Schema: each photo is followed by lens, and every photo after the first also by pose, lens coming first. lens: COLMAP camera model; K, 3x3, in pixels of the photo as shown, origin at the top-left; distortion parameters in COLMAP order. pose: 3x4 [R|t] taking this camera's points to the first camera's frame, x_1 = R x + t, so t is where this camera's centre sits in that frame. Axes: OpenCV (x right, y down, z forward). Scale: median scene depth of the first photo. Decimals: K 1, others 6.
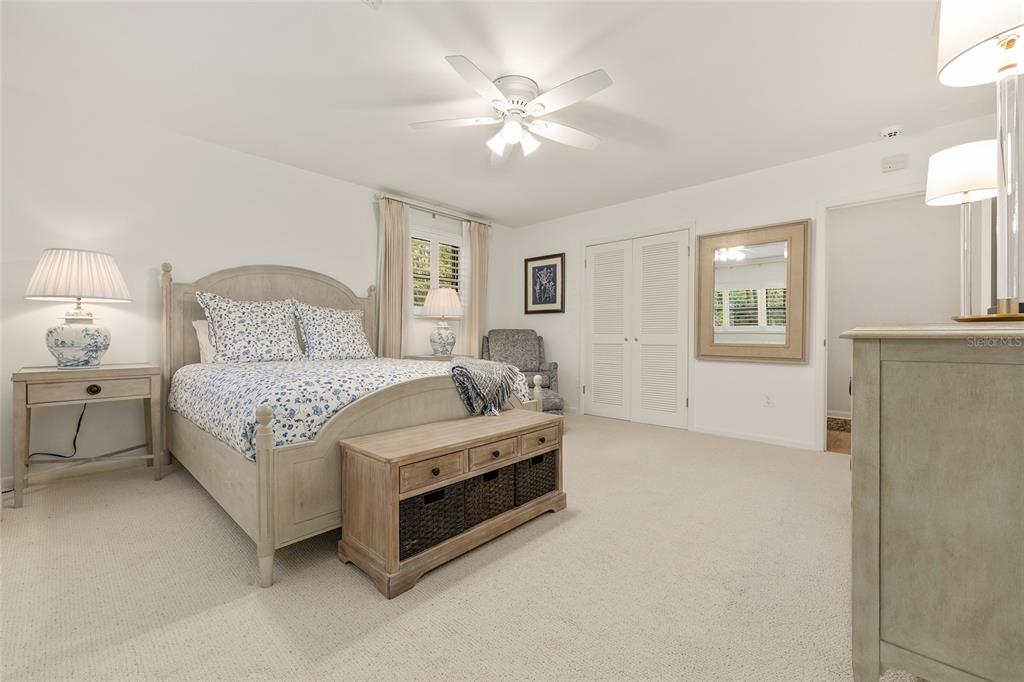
lens RADIAL K [[409.7, 0, 509.2], [0, 409.7, 338.0], [0, 0, 1]] dist [0.000586, 0.000094]
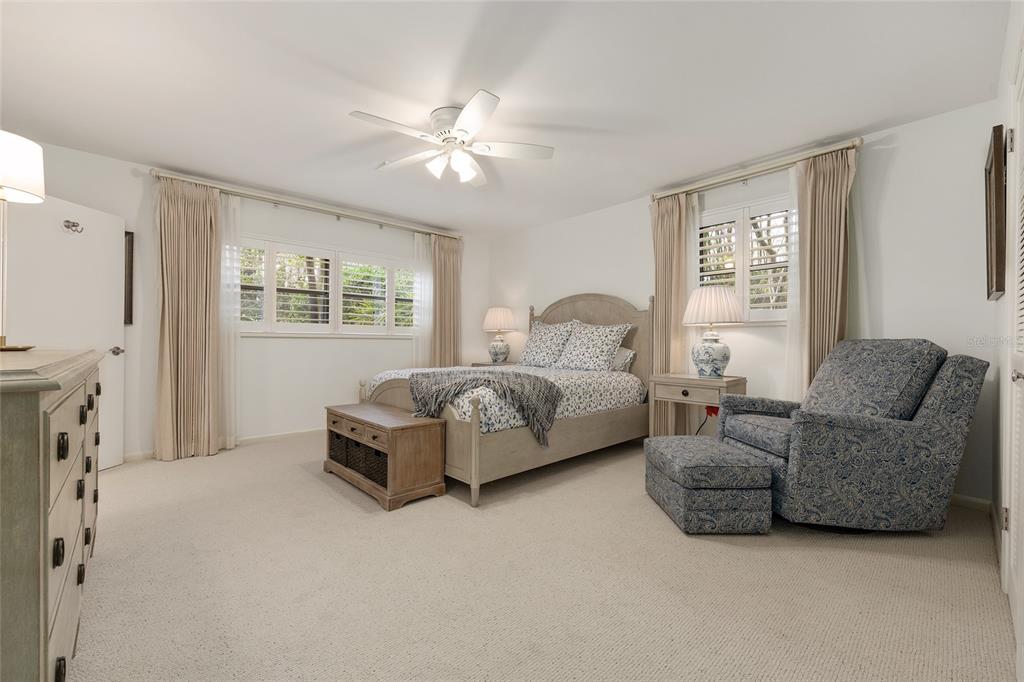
lens RADIAL K [[423.1, 0, 512.0], [0, 423.1, 341.0], [0, 0, 1]] dist [-0.000036, 0.000012]
pose [[-0.081418, -0.003972, -0.996672, 0.880522], [-0.005681, 0.999978, -0.003521, -0.025439], [0.996664, 0.005376, -0.081438, 1.012378]]
